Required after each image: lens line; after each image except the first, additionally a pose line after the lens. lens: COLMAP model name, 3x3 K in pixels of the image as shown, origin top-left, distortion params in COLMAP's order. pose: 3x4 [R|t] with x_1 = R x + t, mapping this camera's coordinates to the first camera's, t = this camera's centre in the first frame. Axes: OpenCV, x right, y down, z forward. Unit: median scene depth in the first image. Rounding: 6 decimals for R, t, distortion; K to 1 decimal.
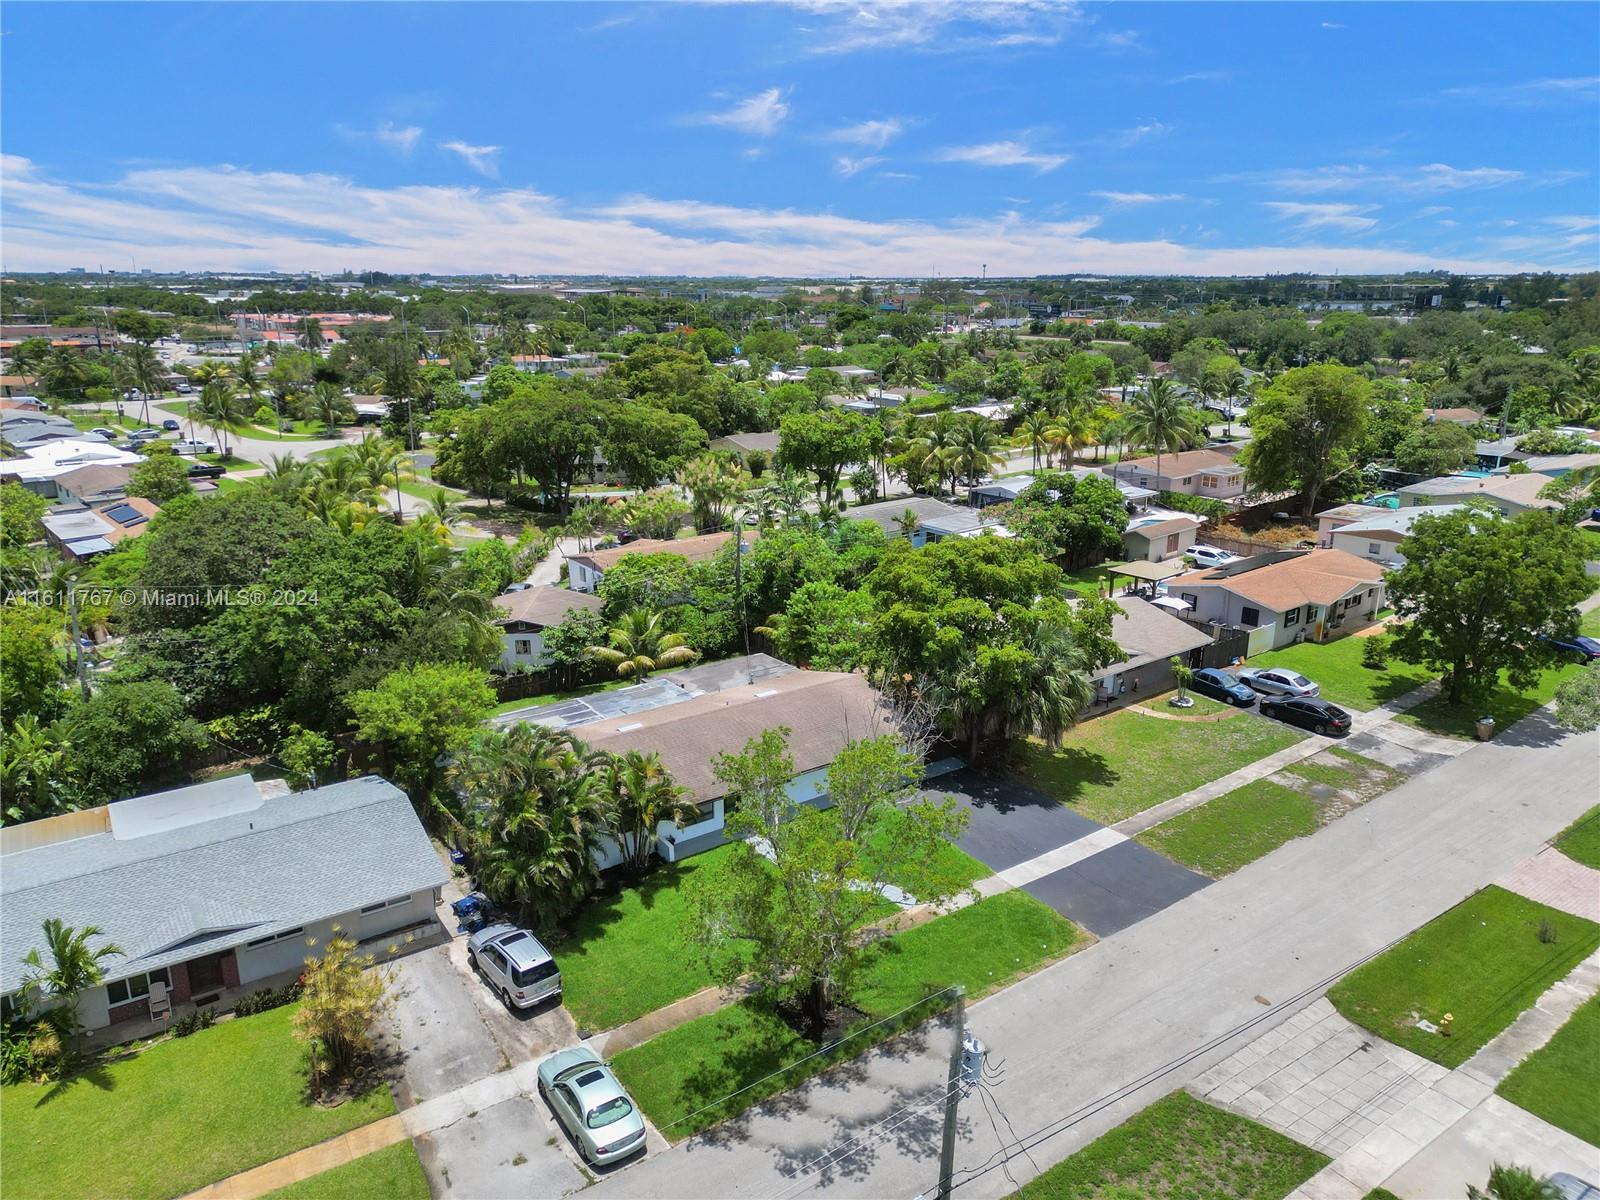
lens RADIAL K [[1118.0, 0, 800.0], [0, 1118.0, 600.0], [0, 0, 1]] dist [0.071240, -0.064897]
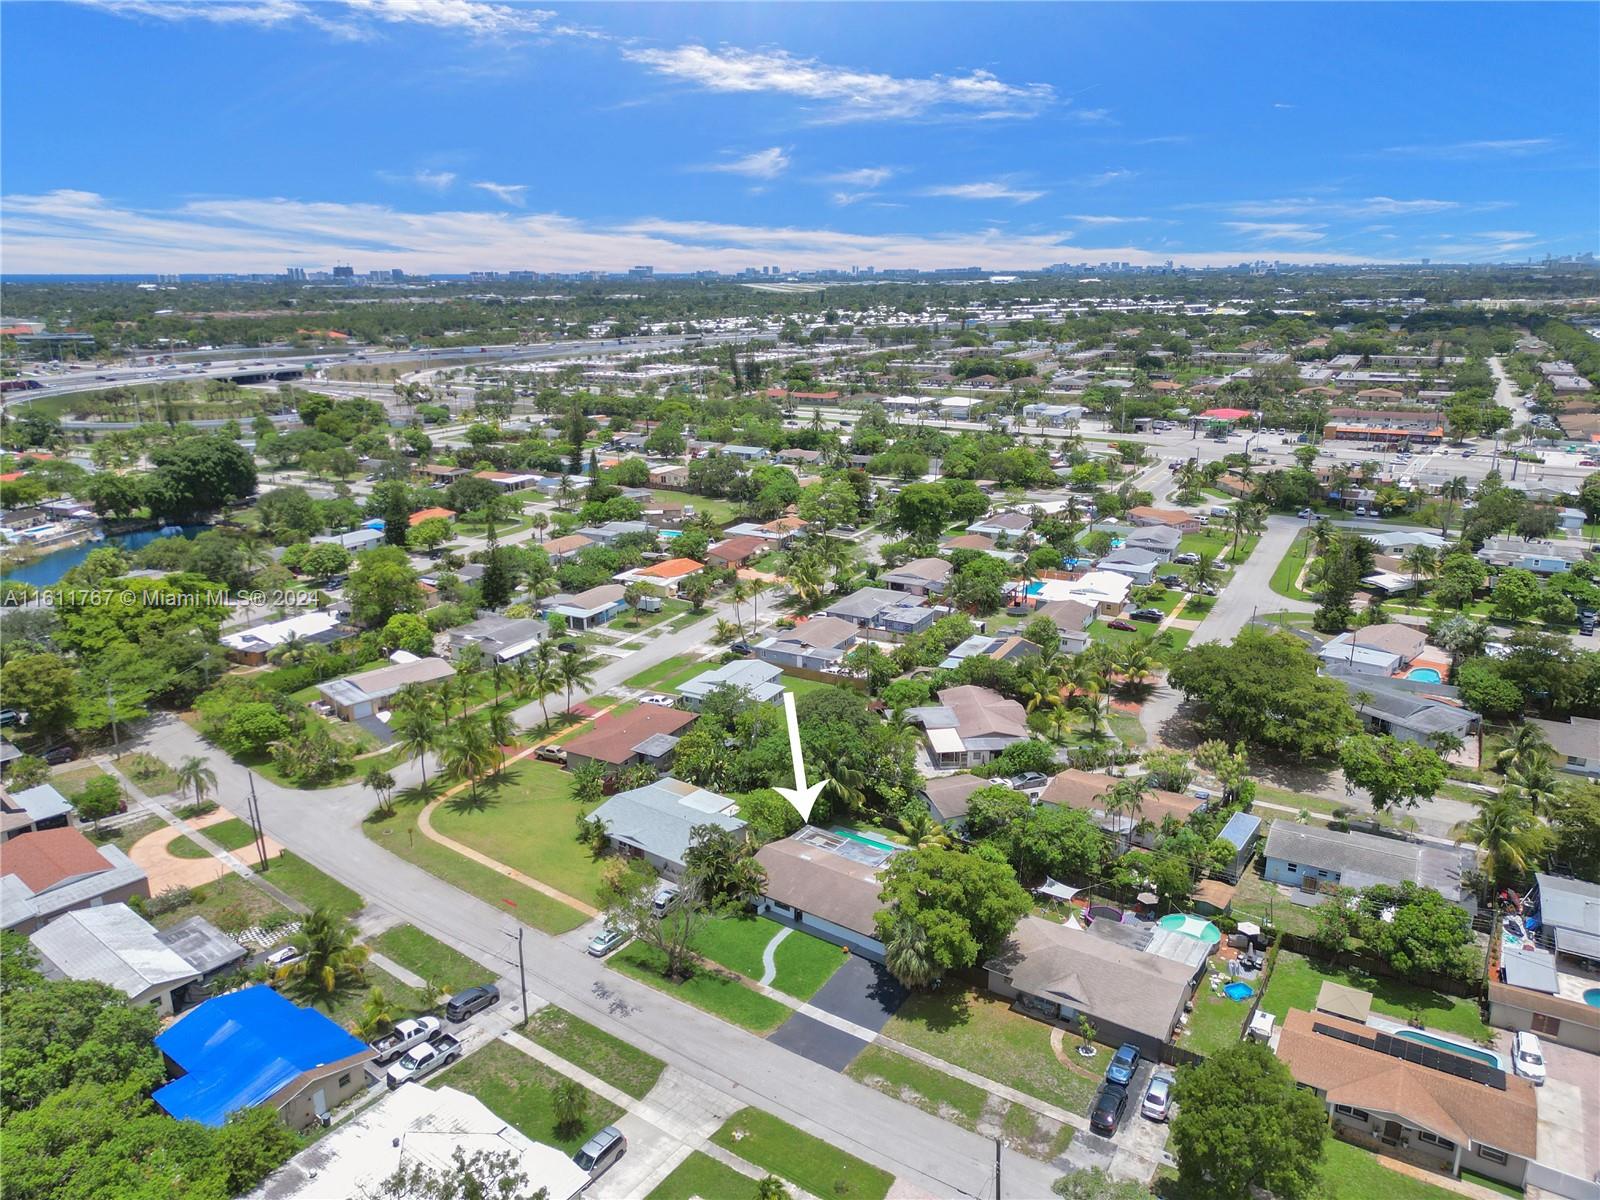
lens RADIAL K [[1118.0, 0, 800.0], [0, 1118.0, 600.0], [0, 0, 1]] dist [0.071240, -0.064897]
pose [[0.333232, 0.263300, -0.905334, 1.609691], [-0.252975, 0.949975, 0.183169, -0.722719], [0.908273, 0.167989, 0.383170, 0.076990]]
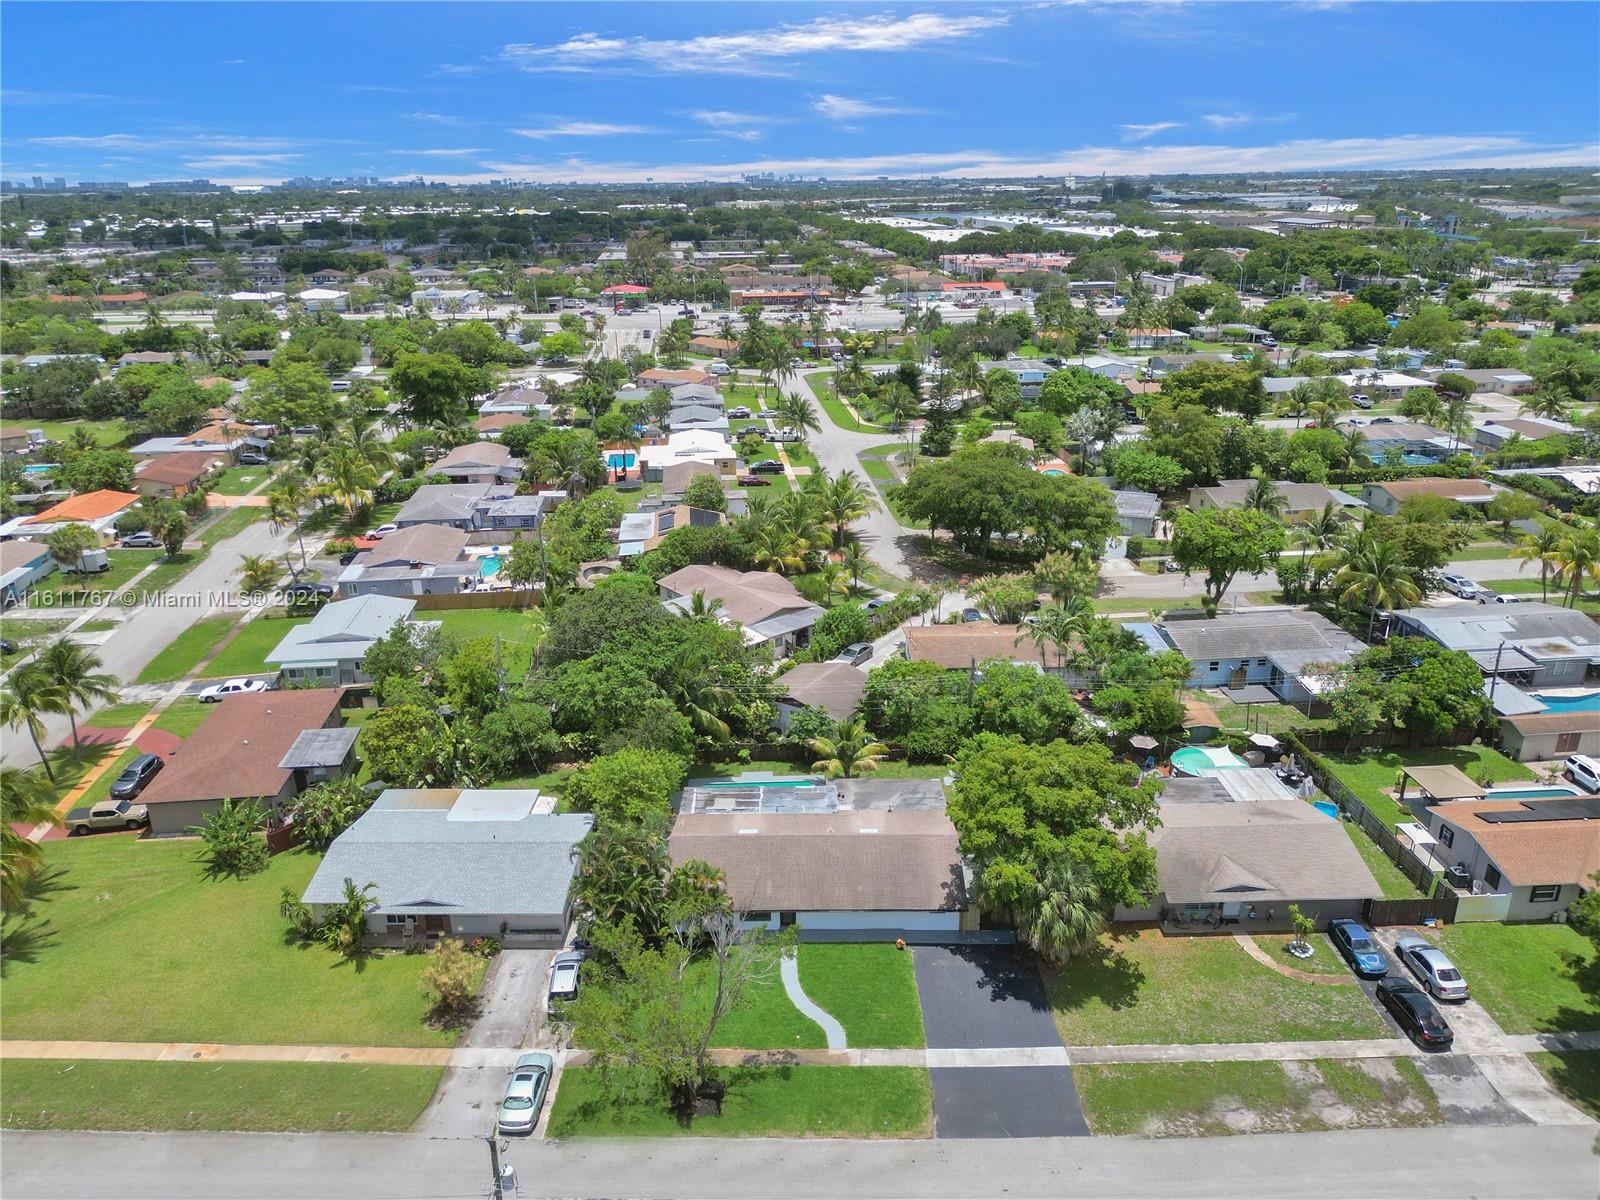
lens RADIAL K [[1118.0, 0, 800.0], [0, 1118.0, 600.0], [0, 0, 1]] dist [0.071240, -0.064897]
pose [[0.814398, 0.193771, -0.546999, 0.567492], [-0.148765, 0.980817, 0.125961, -0.329689], [0.560914, -0.021208, 0.827603, -0.080054]]
